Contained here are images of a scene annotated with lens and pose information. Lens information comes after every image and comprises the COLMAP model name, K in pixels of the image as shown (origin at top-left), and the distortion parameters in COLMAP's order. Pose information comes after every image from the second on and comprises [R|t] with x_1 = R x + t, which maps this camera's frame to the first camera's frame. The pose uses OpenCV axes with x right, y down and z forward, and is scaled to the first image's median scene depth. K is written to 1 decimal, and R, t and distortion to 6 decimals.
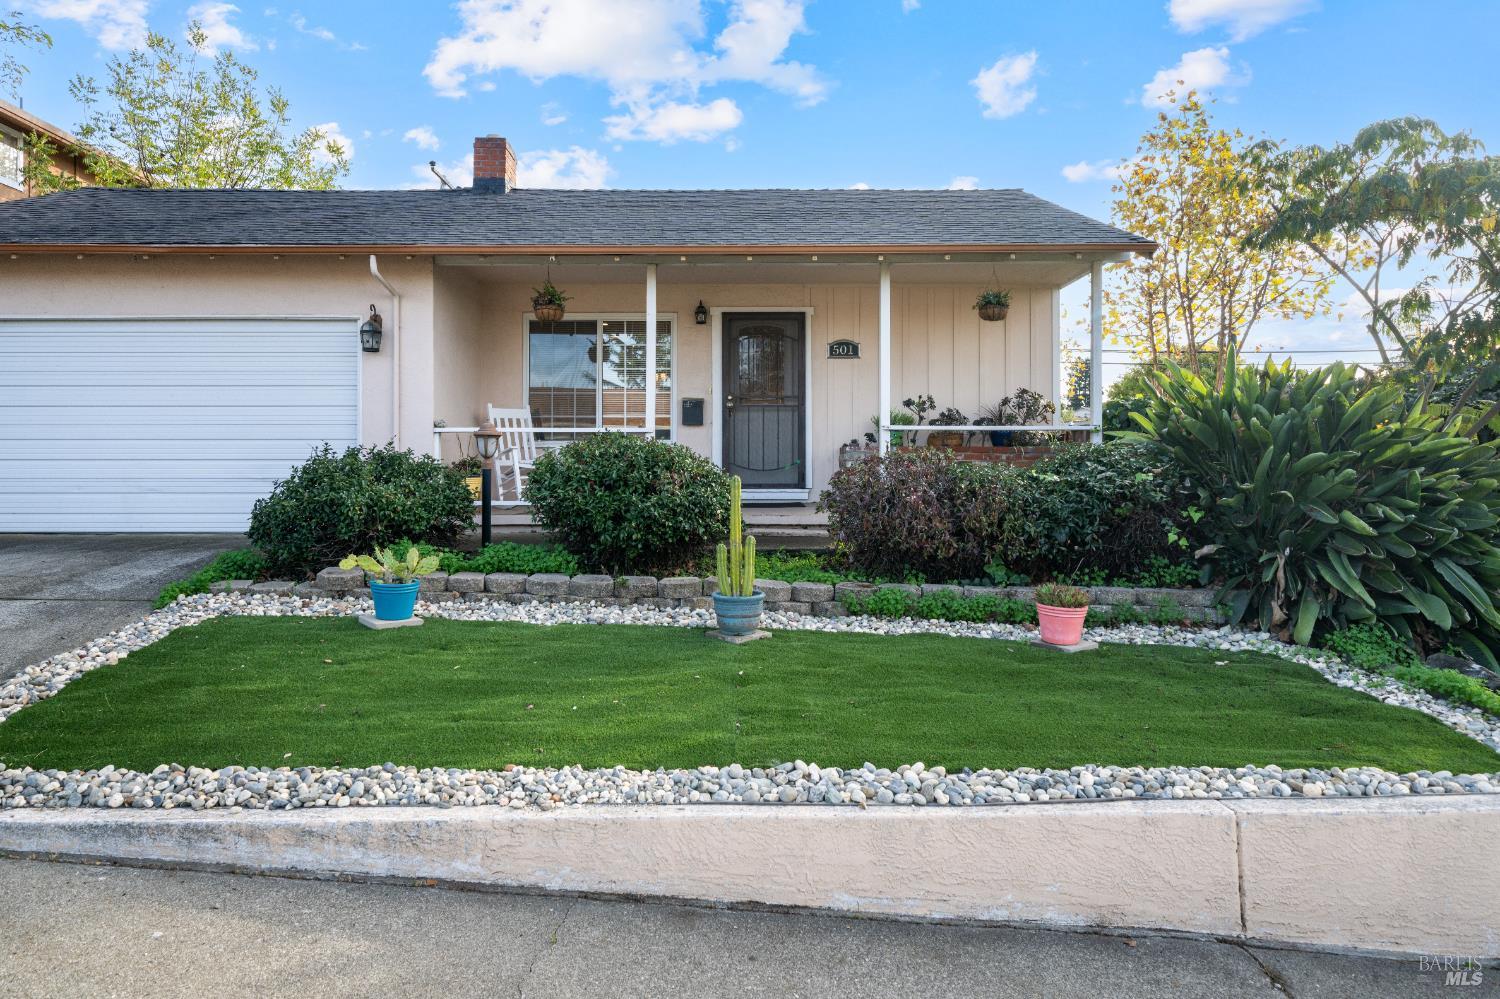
lens RADIAL K [[952.9, 0, 745.2], [0, 952.9, 469.6], [0, 0, 1]] dist [0.001155, -0.000840]
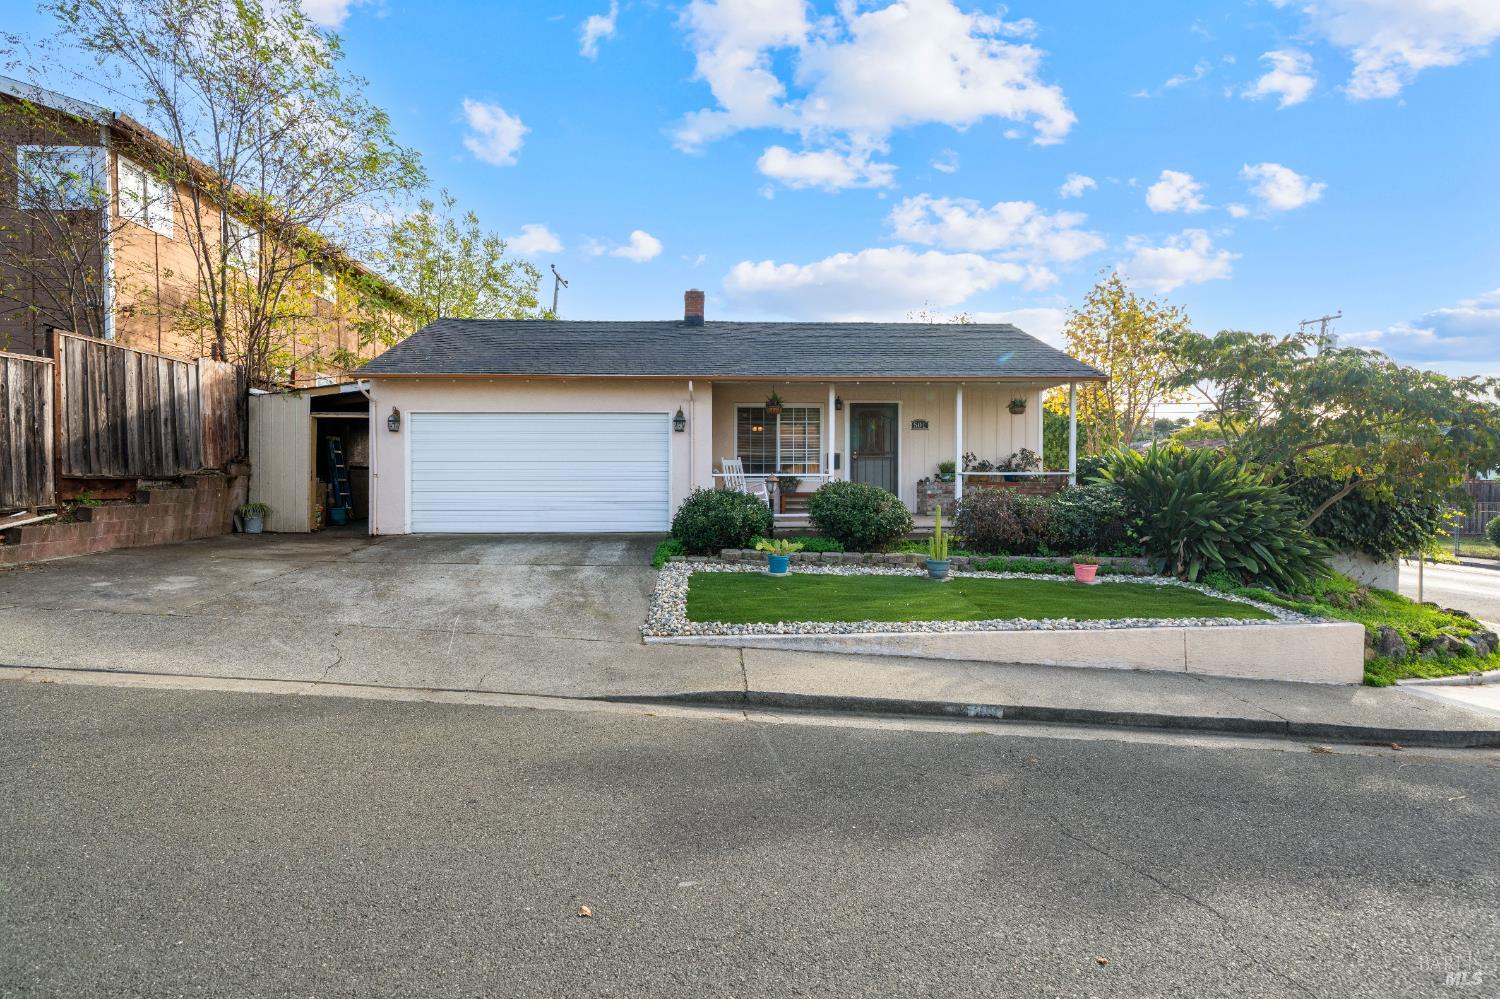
lens RADIAL K [[770.0, 0, 746.7], [0, 770.0, 494.8], [0, 0, 1]] dist [0.001326, -0.001275]
pose [[0.998726, -0.001745, 0.050433, -0.465323], [0.000752, 0.999806, 0.019699, -0.045219], [-0.050457, -0.019636, 0.998533, -0.628464]]
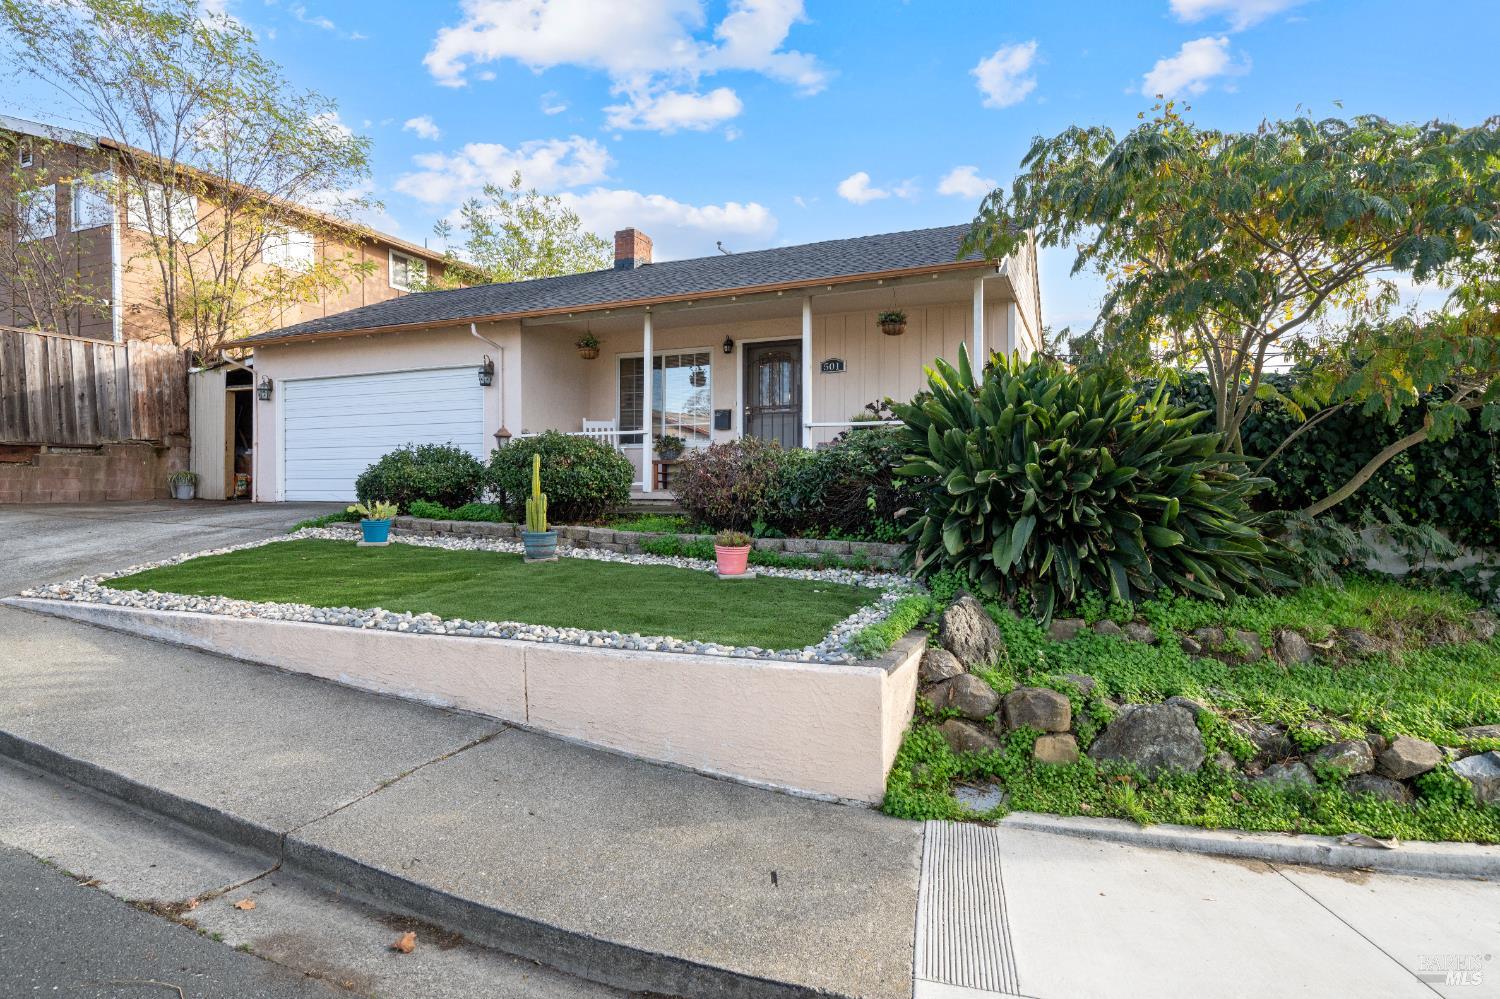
lens RADIAL K [[806.1, 0, 746.7], [0, 806.1, 496.2], [0, 0, 1]] dist [0.001116, 0.000473]
pose [[0.914446, 0.005772, -0.404667, 0.716436], [0.000537, 0.999880, 0.015475, 0.047522], [0.404707, -0.014368, 0.914333, -0.031961]]
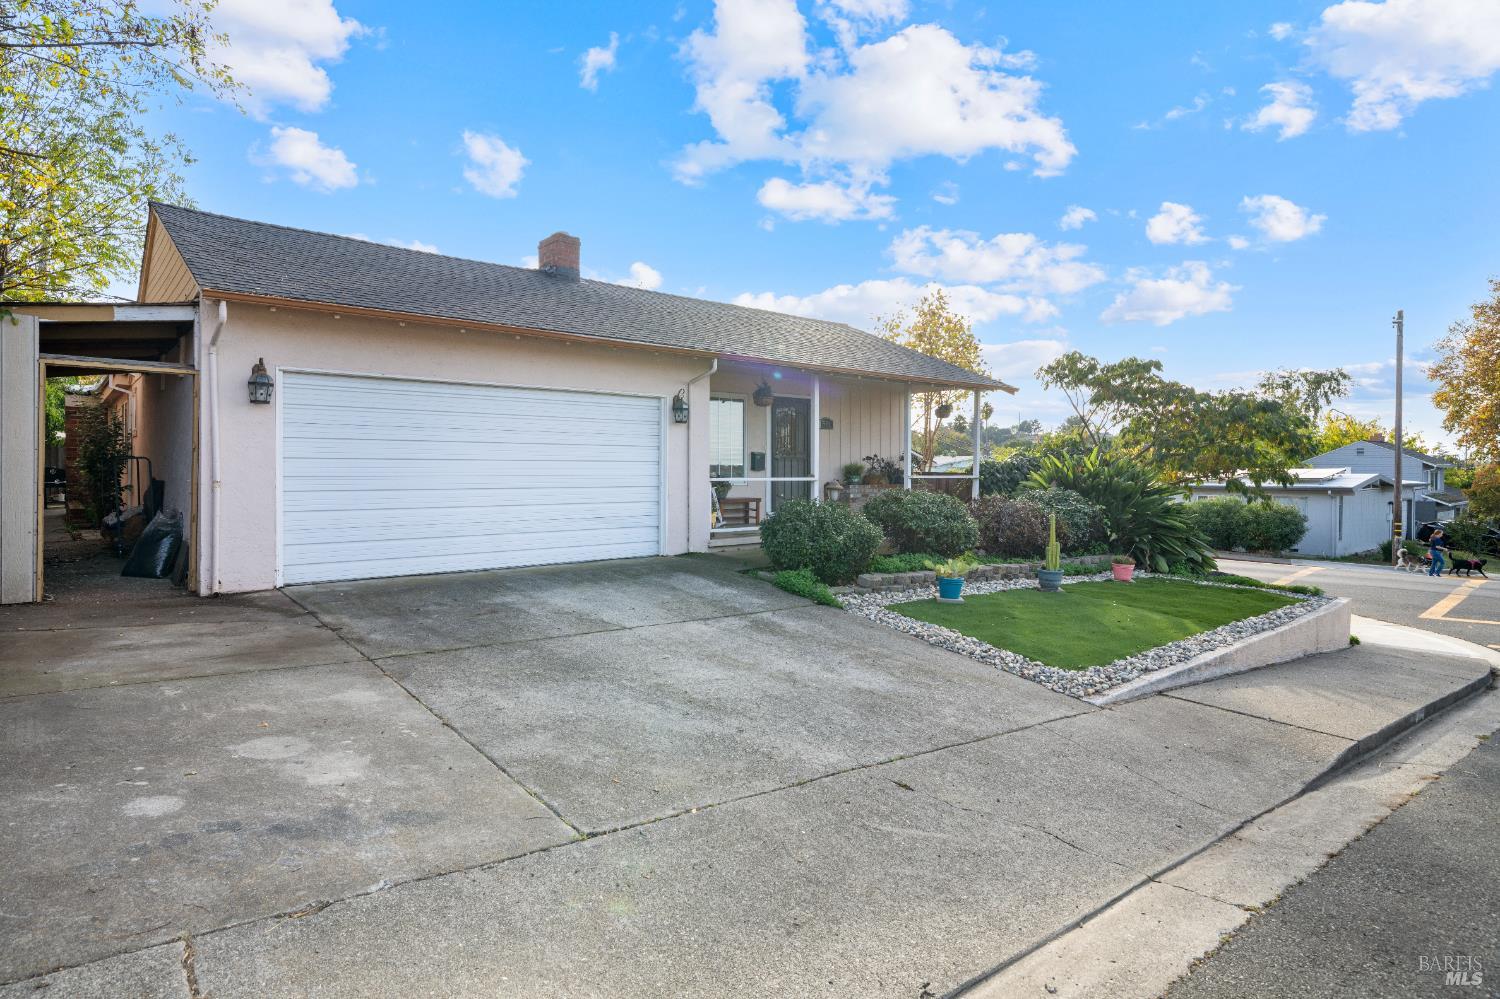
lens RADIAL K [[806.1, 0, 741.0], [0, 806.1, 494.4], [0, 0, 1]] dist [0.001116, 0.000473]
pose [[0.766890, -0.016211, 0.641574, -1.468336], [0.000209, 0.999687, 0.025009, -0.069396], [-0.641778, -0.019045, 0.766654, 0.080027]]
